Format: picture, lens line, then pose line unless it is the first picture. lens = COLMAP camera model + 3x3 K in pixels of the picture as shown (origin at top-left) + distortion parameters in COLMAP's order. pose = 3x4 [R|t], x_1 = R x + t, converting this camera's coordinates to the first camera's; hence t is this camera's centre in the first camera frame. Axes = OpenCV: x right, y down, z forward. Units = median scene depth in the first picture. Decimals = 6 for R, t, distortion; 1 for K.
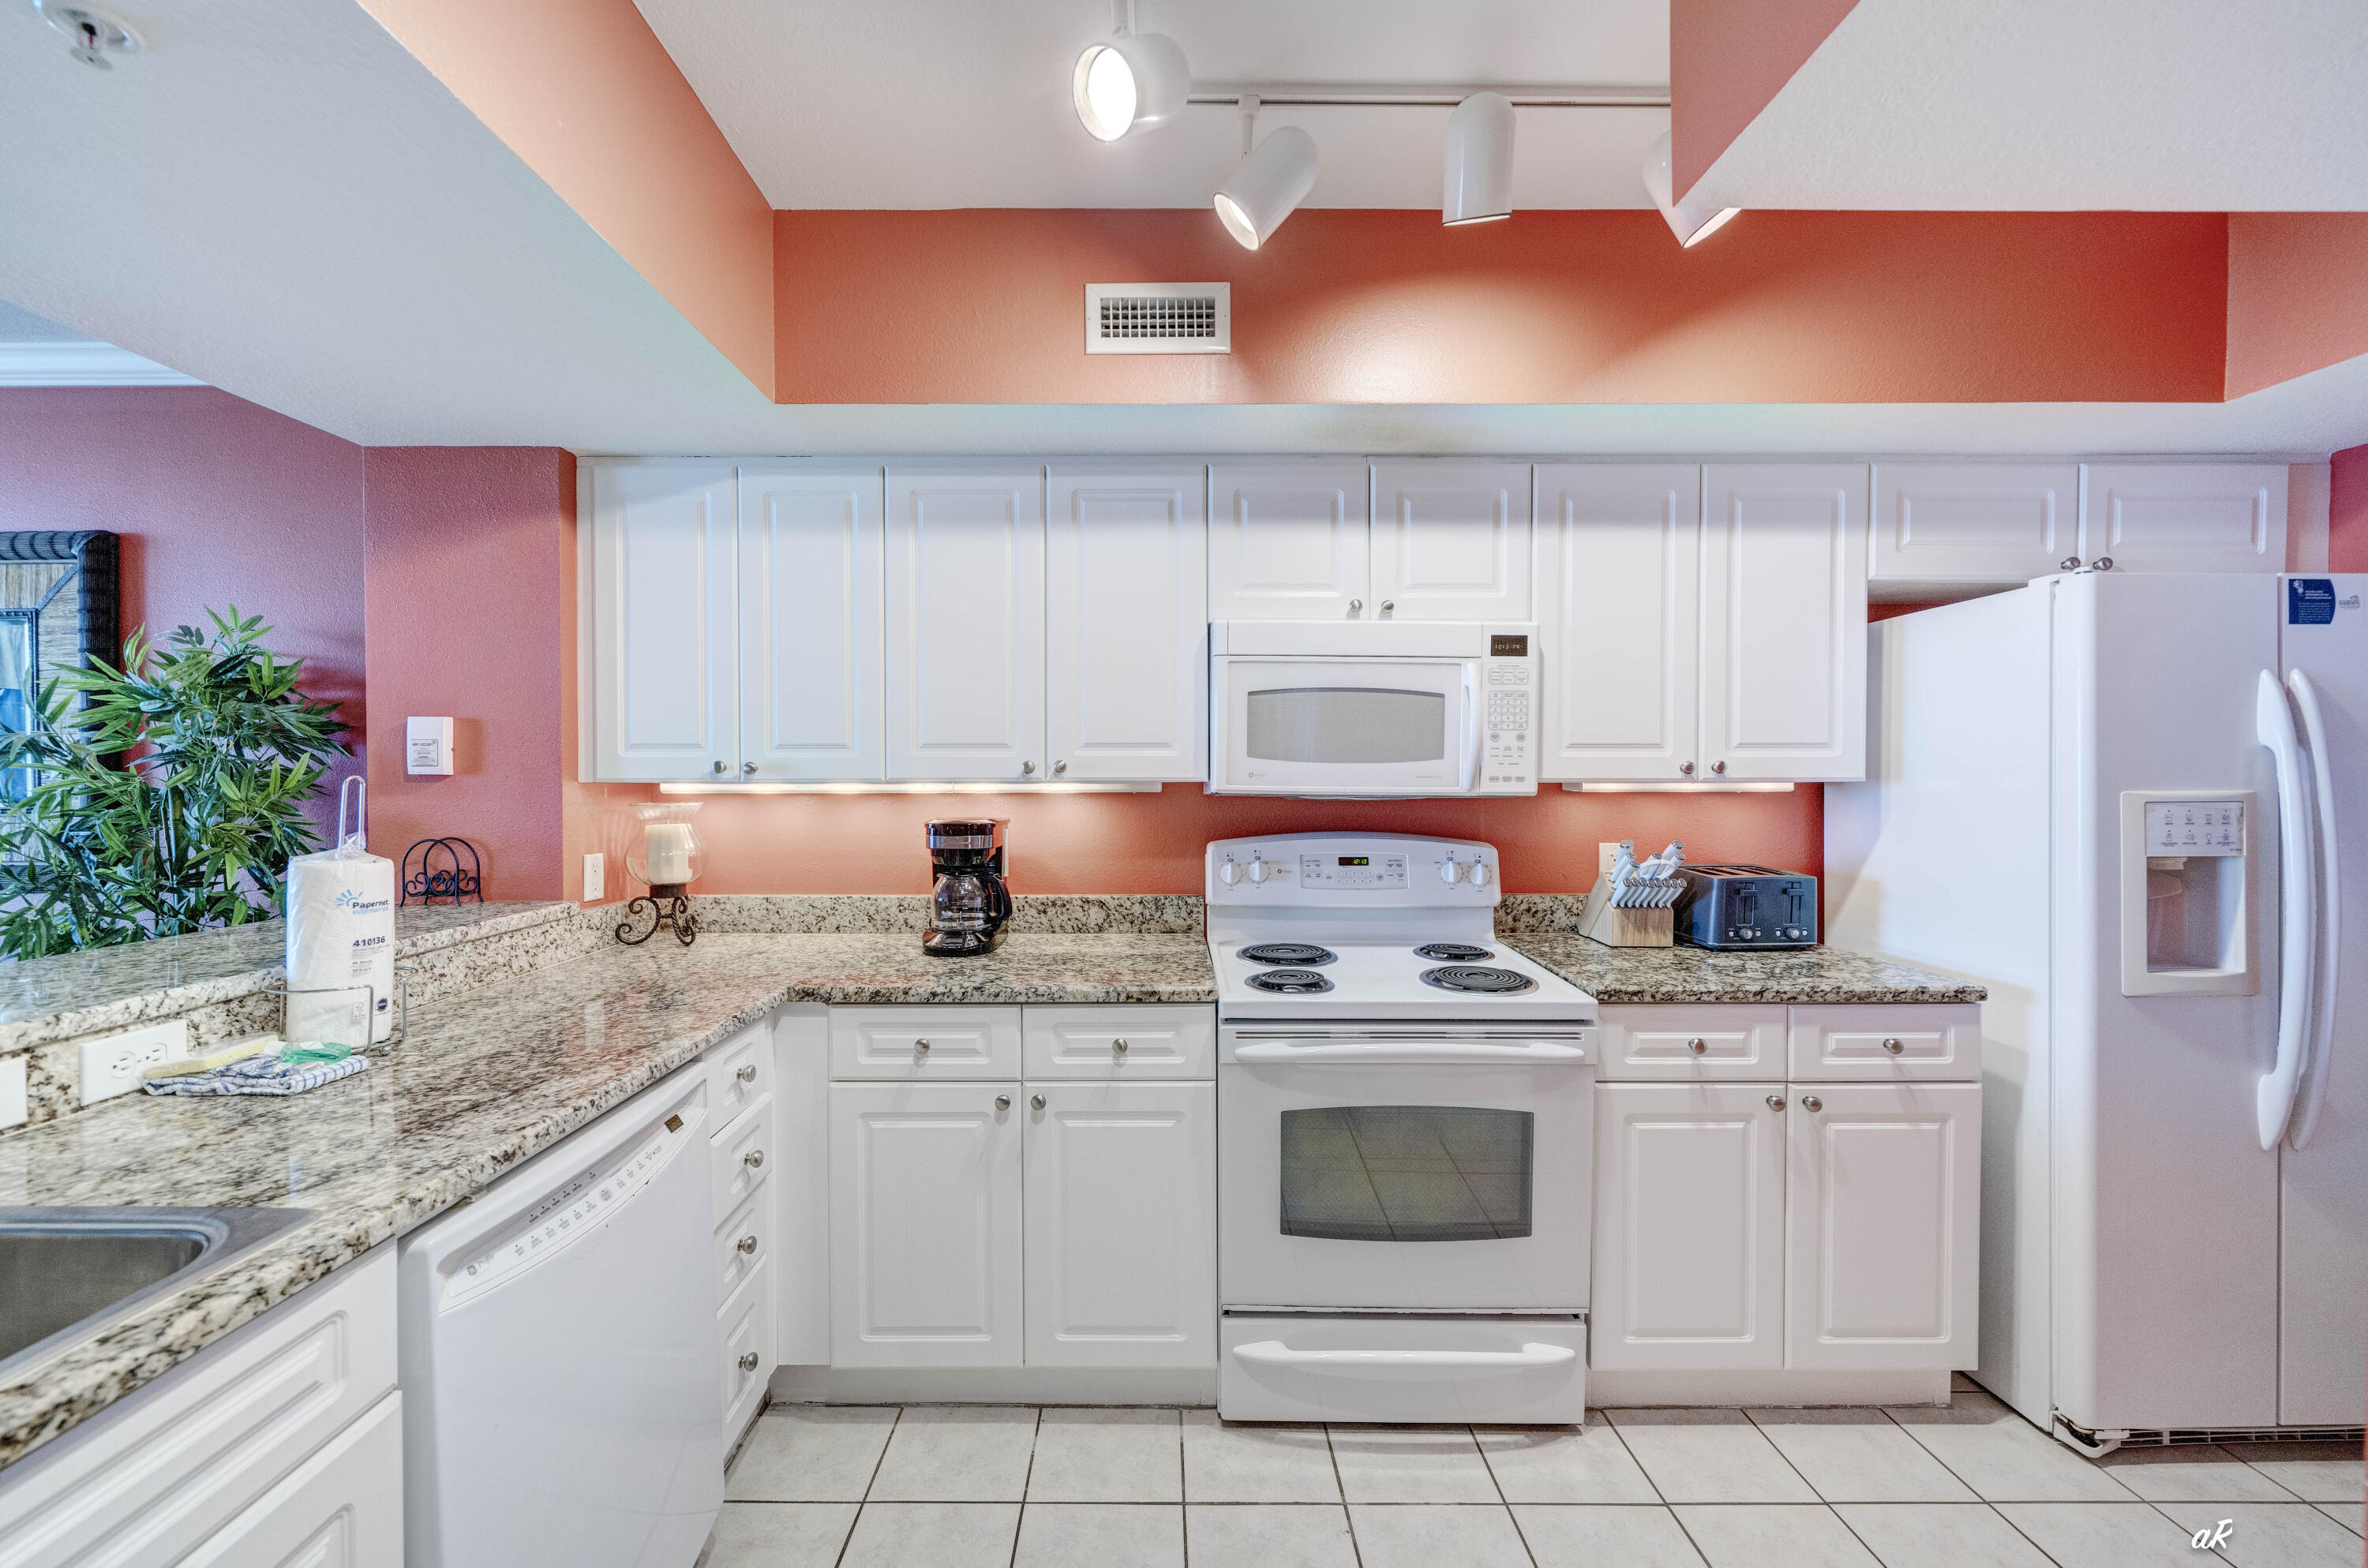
lens RADIAL K [[900.3, 0, 1132.4], [0, 900.3, 790.1], [0, 0, 1]] dist [-0.002546, 0.000111]
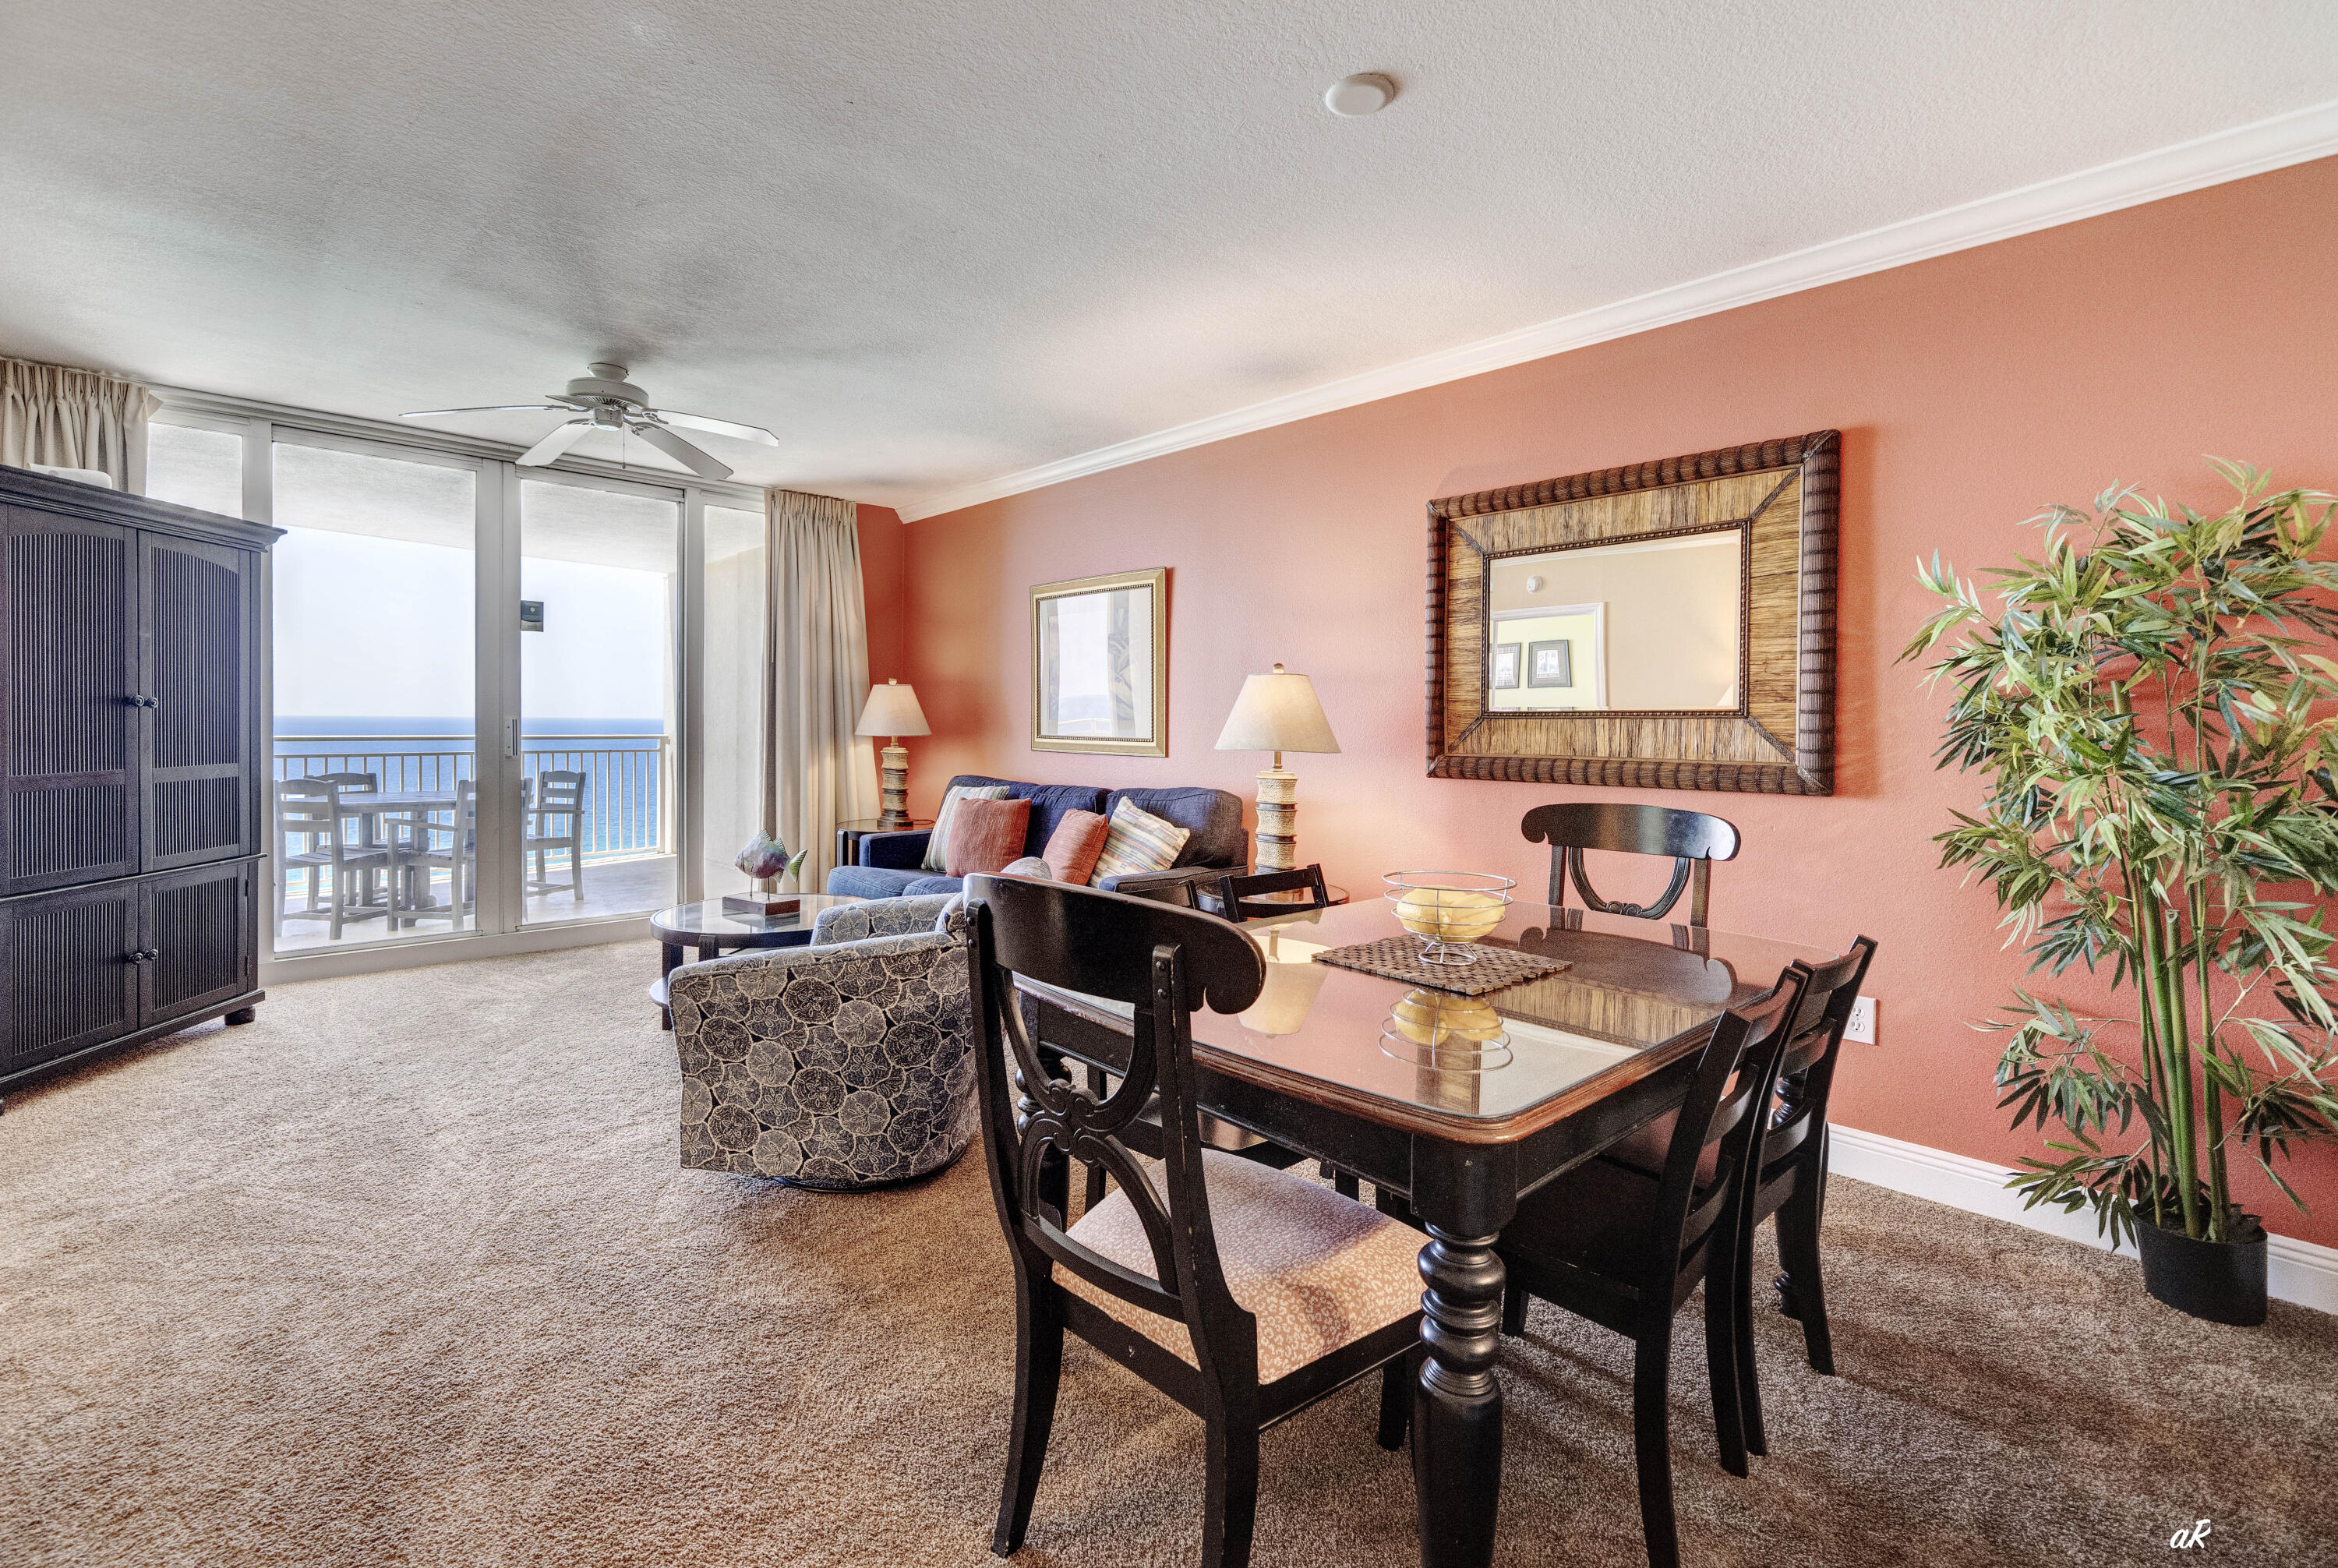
lens RADIAL K [[1025.7, 0, 1134.1], [0, 1025.7, 730.1], [0, 0, 1]] dist [-0.001347, -0.000404]
pose [[0.681838, 0.015494, -0.731339, -0.977861], [-0.020230, 0.999793, 0.002320, 0.063542], [0.731223, 0.013213, 0.682010, -0.382449]]
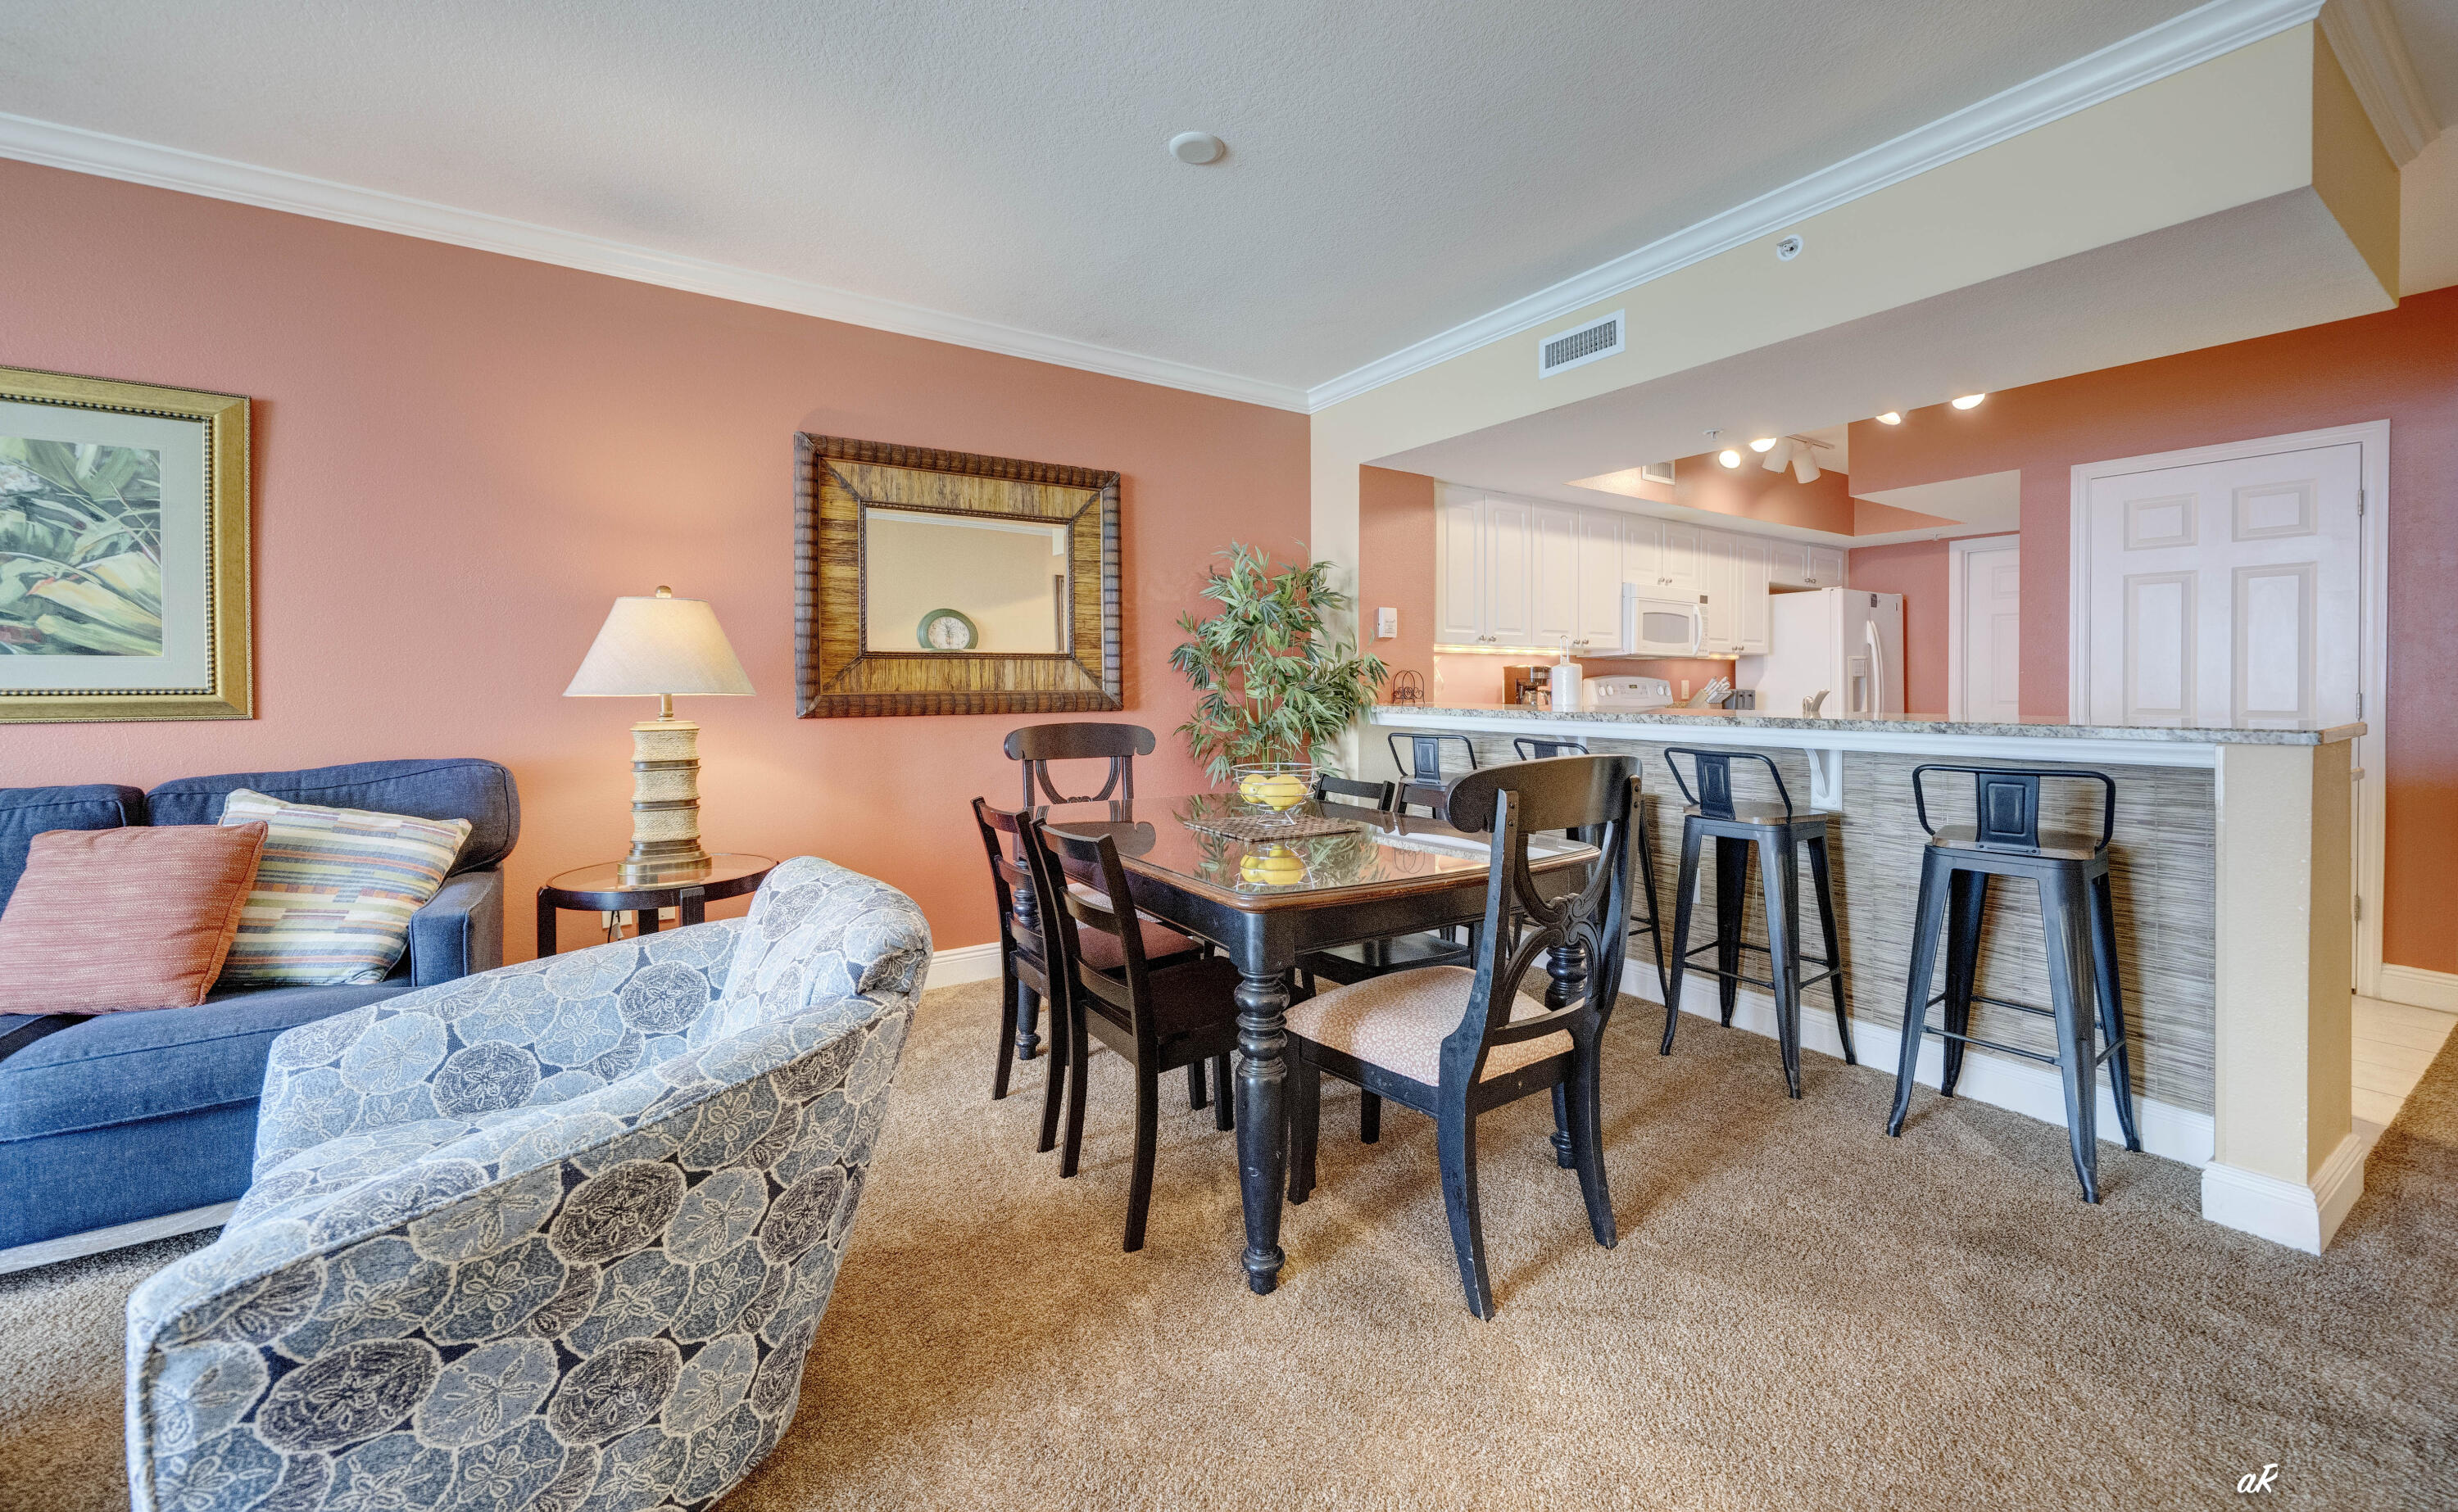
lens RADIAL K [[954.1, 0, 1230.9], [0, 954.1, 688.6], [0, 0, 1]] dist [-0.001234, 0.000046]
pose [[0.832037, -0.001973, 0.554716, -2.191017], [0.007173, 0.999948, -0.007201, 0.105204], [-0.554673, 0.009970, 0.832008, -0.523411]]
